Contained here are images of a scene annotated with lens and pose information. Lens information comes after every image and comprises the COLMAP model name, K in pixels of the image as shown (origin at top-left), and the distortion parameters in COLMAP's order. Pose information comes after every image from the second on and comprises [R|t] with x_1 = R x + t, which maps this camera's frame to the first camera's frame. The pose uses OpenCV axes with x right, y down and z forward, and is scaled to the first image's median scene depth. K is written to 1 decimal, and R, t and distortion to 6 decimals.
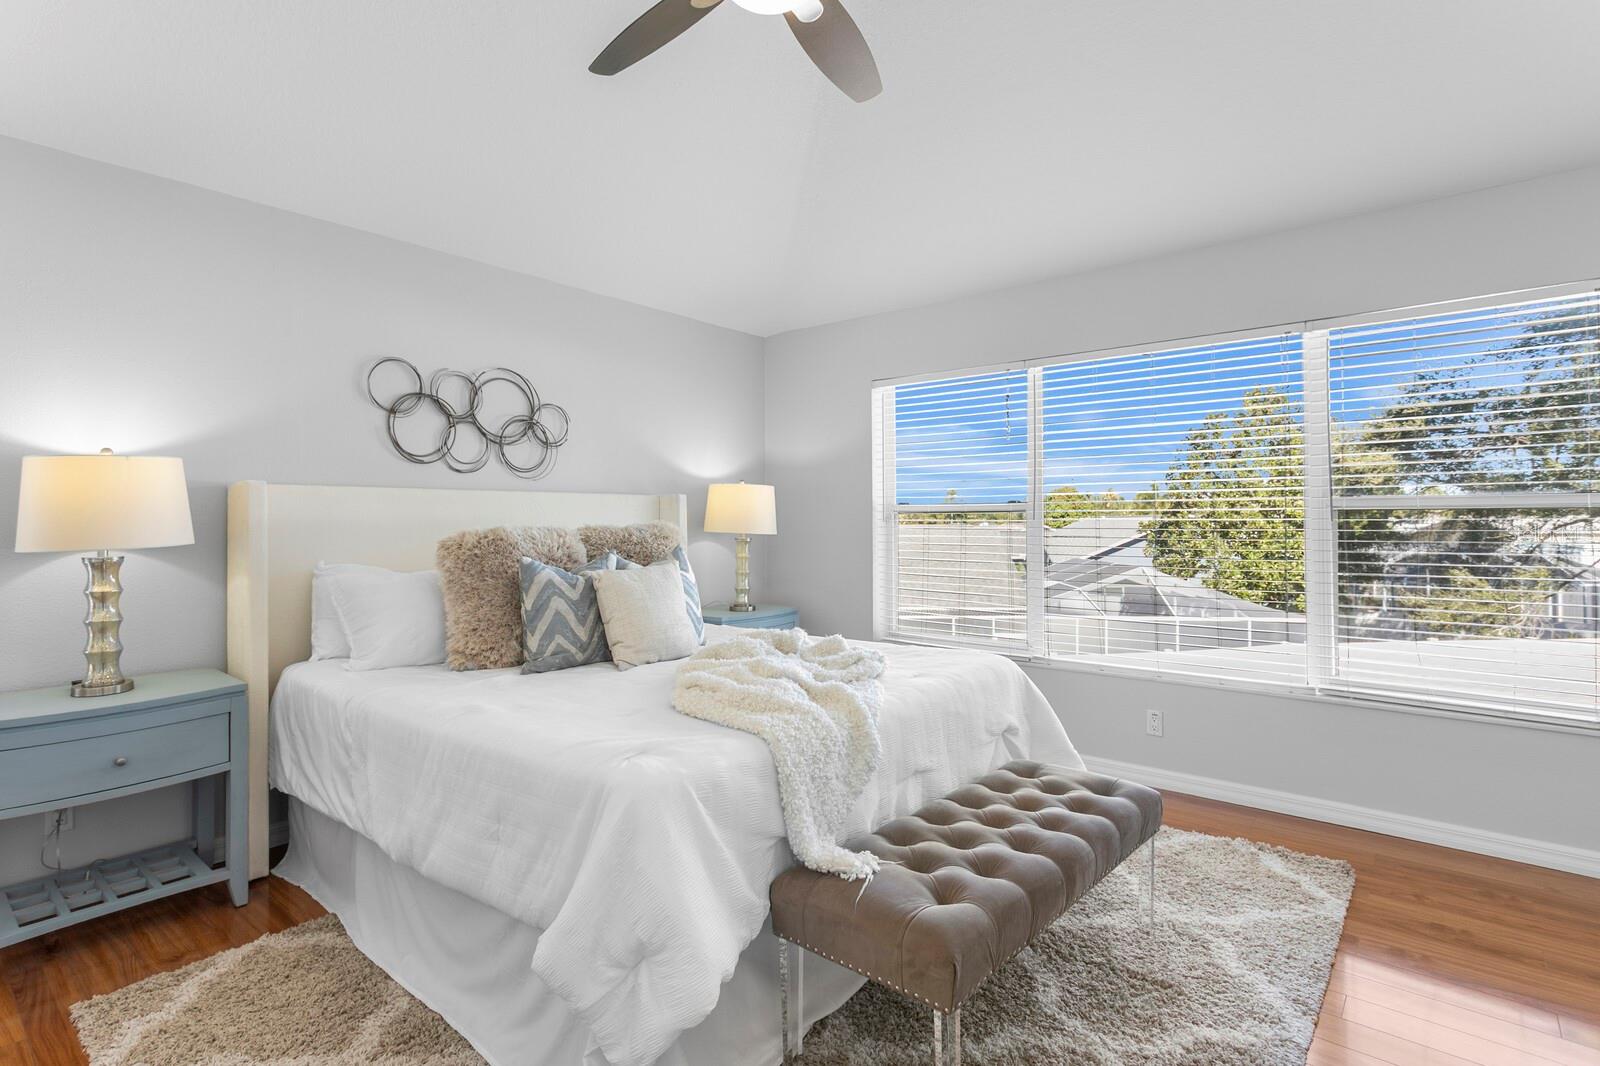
lens RADIAL K [[773.6, 0, 800.0], [0, 773.6, 533.0], [0, 0, 1]] dist [-0.000182, -0.000079]
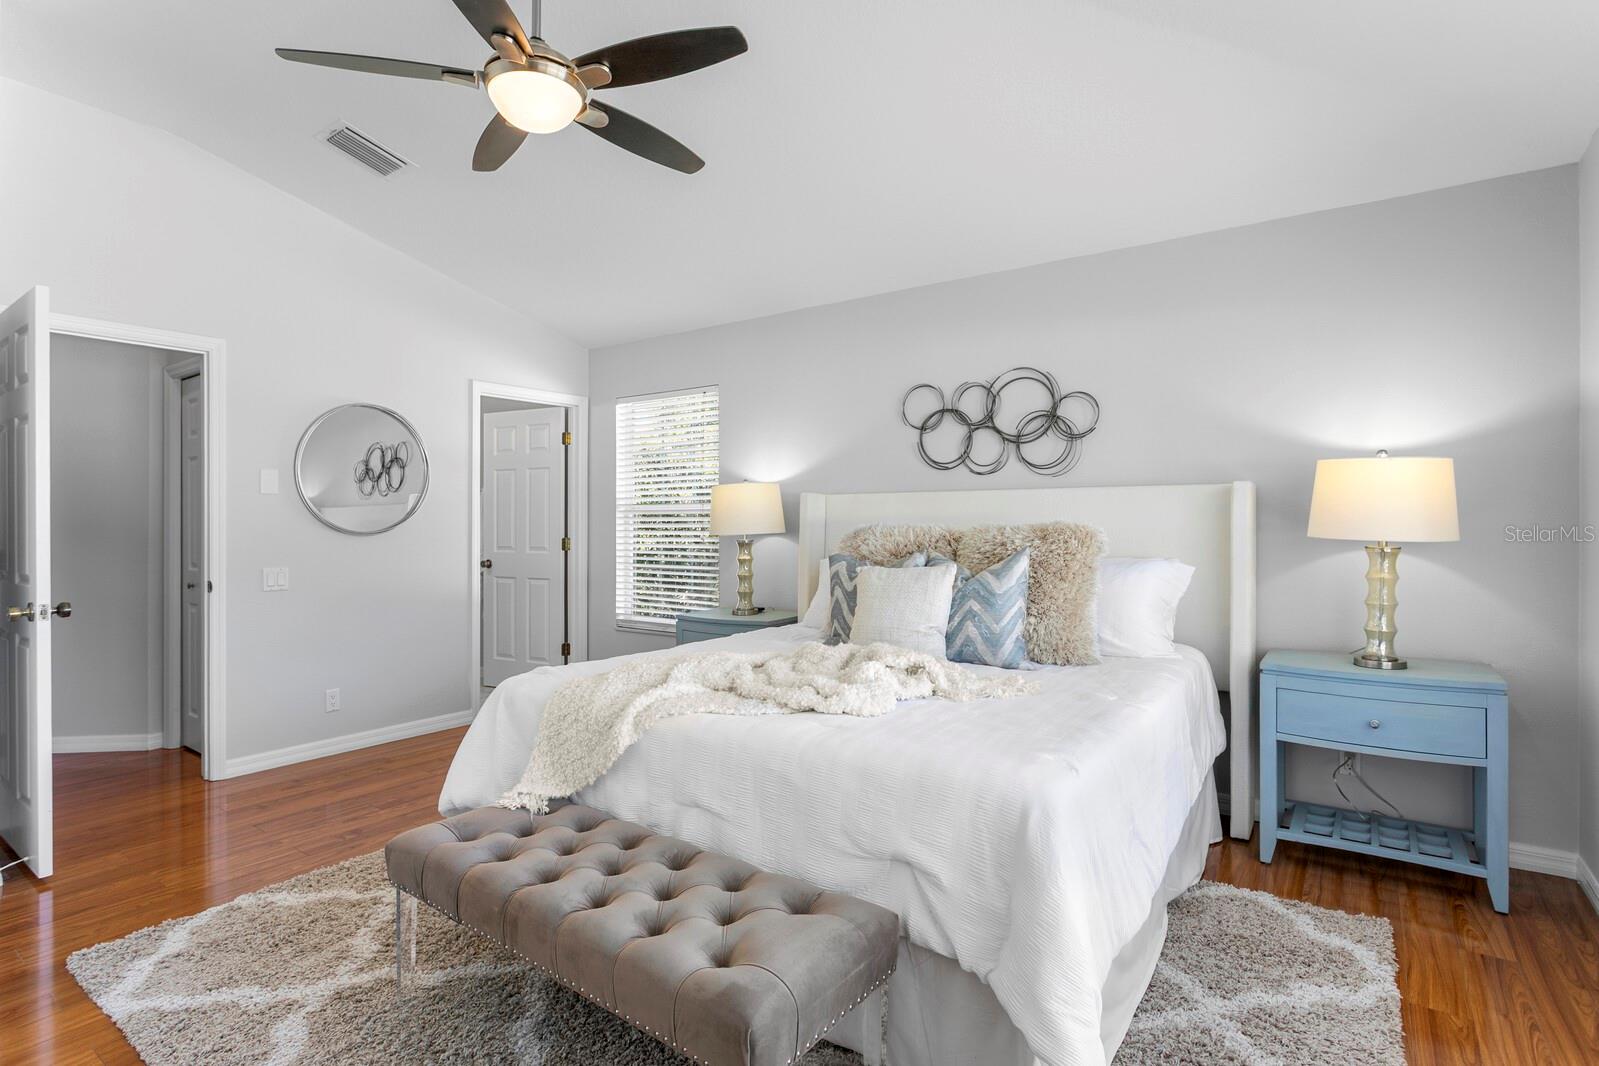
lens RADIAL K [[719.7, 0, 799.5], [0, 719.7, 533.0], [0, 0, 1]] dist [-0.043344, -0.000055]
pose [[0.107895, 0.019425, -0.993973, 0.522041], [-0.012819, 0.999753, 0.018147, -0.010571], [0.994080, 0.010784, 0.108117, 0.618481]]
